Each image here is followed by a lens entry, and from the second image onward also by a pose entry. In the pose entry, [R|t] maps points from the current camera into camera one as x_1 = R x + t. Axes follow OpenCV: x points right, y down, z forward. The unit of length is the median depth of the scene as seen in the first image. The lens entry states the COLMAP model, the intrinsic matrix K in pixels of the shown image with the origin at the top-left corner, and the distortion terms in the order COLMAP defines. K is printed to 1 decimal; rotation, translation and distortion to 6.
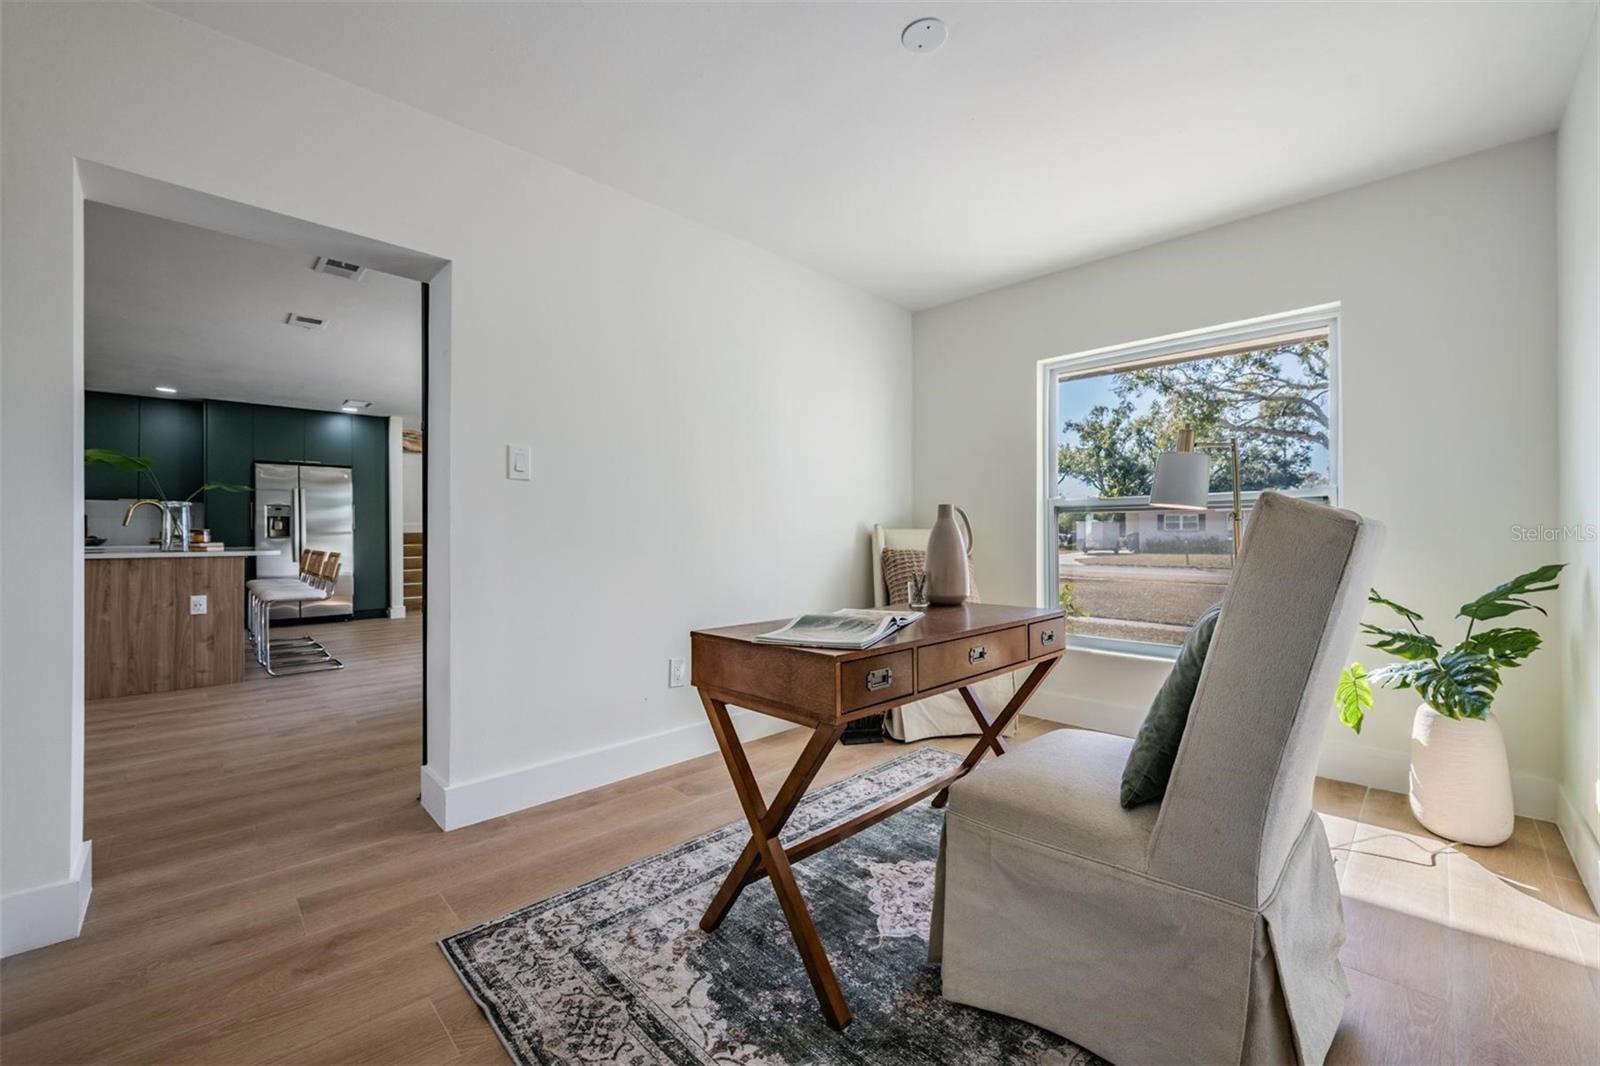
lens RADIAL K [[651.9, 0, 800.0], [0, 651.9, 533.0], [0, 0, 1]] dist [-0.020529, -0.000300]
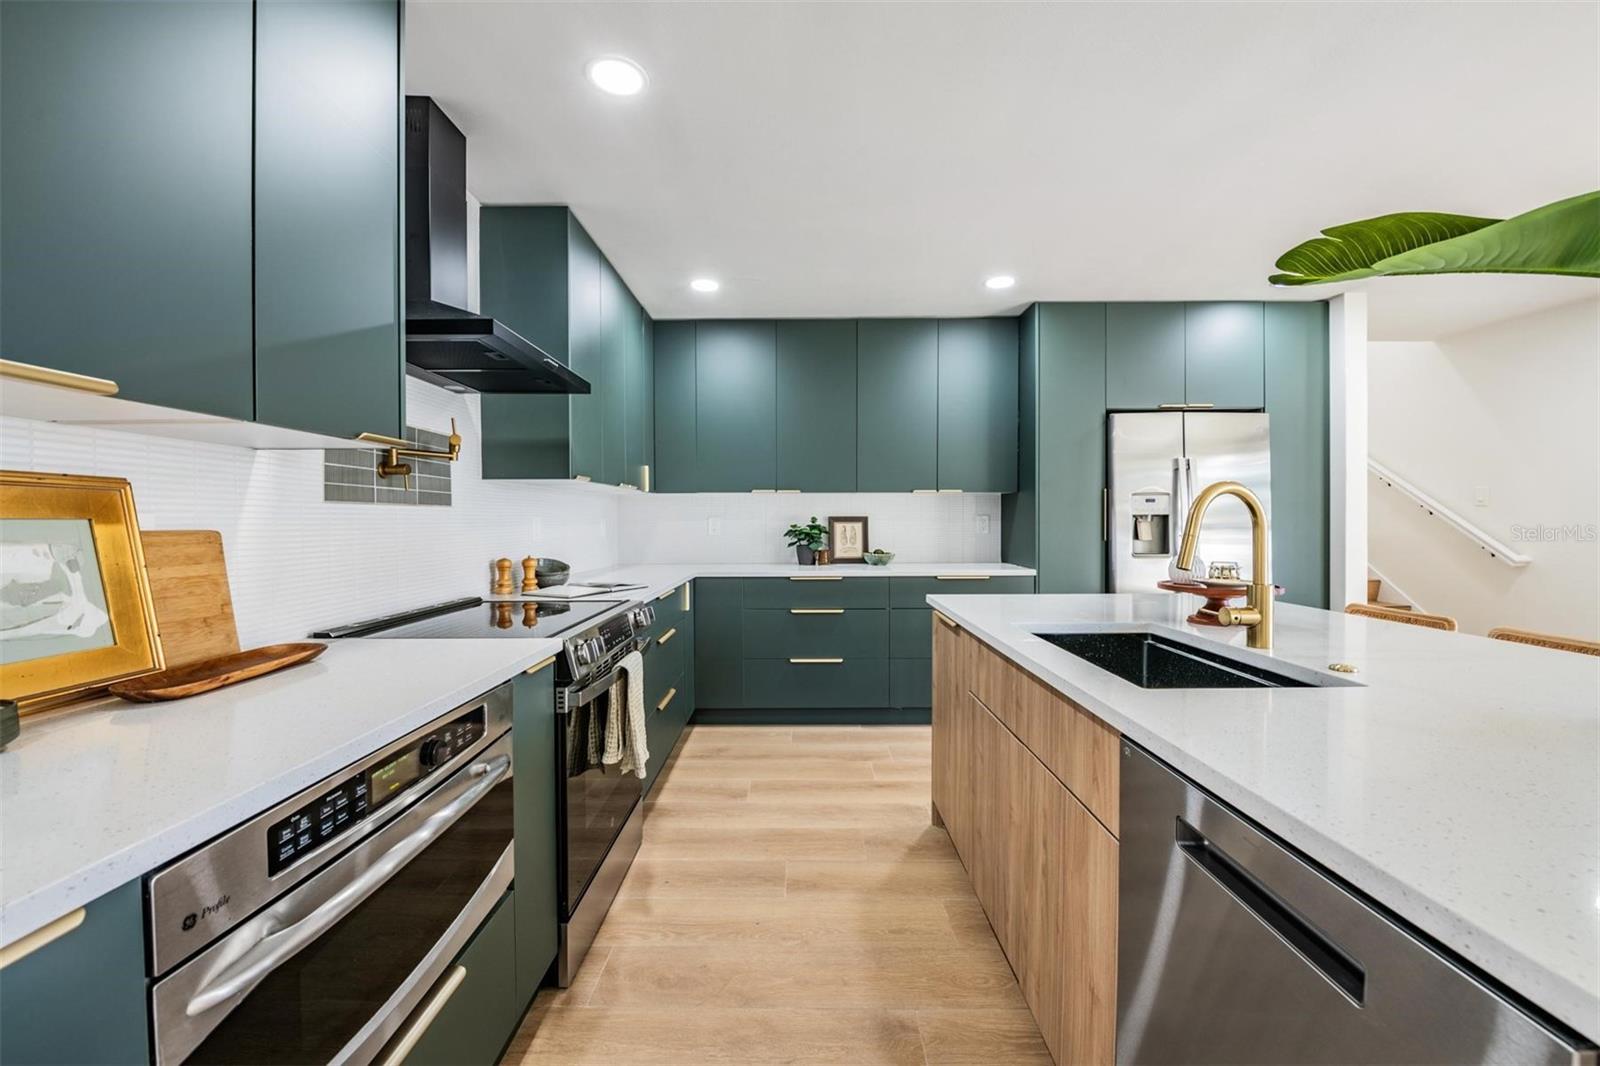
lens RADIAL K [[629.8, 0, 796.6], [0, 629.8, 533.3], [0, 0, 1]] dist [-0.007357, -0.005071]
pose [[0.714639, 0.013006, -0.699372, -1.051698], [0.004919, 0.999709, 0.023618, -0.038596], [0.699476, -0.020318, 0.714367, 0.707569]]
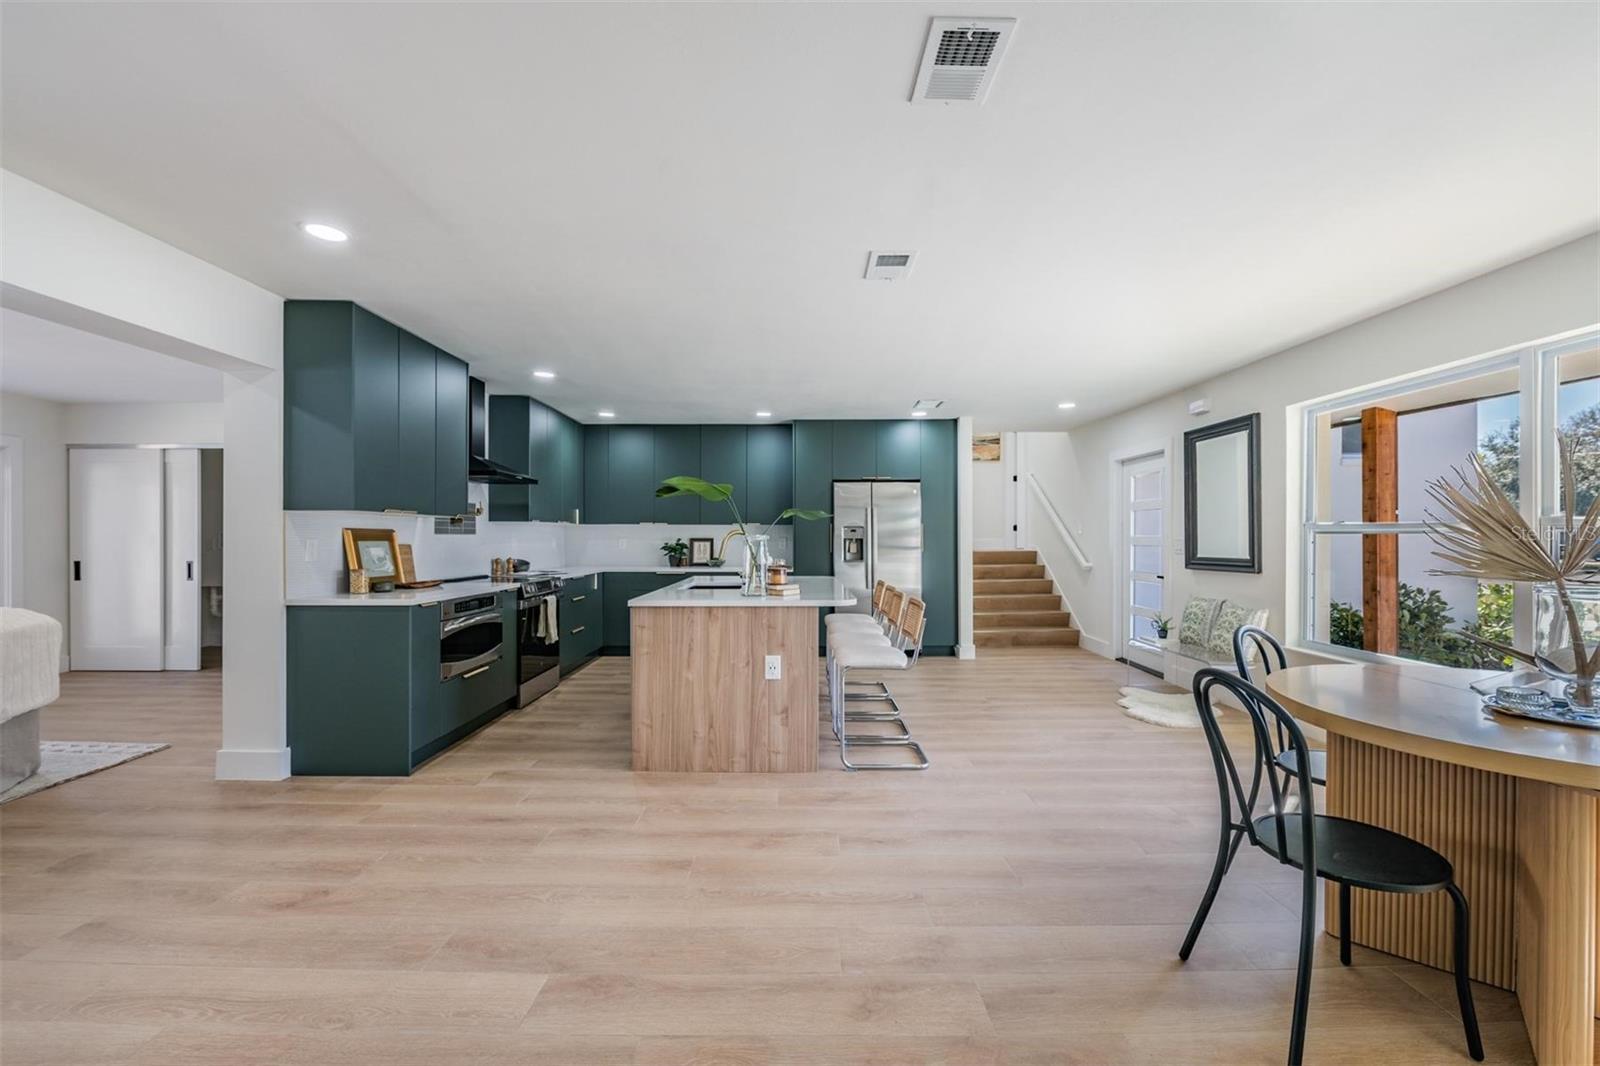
lens RADIAL K [[645.1, 0, 790.2], [0, 645.1, 543.5], [0, 0, 1]] dist [-0.013094, -0.000056]
pose [[0.713783, 0.008472, -0.700316, -0.357356], [-0.000107, 0.999928, 0.011987, -0.047560], [0.700367, -0.008481, 0.713733, 0.433006]]
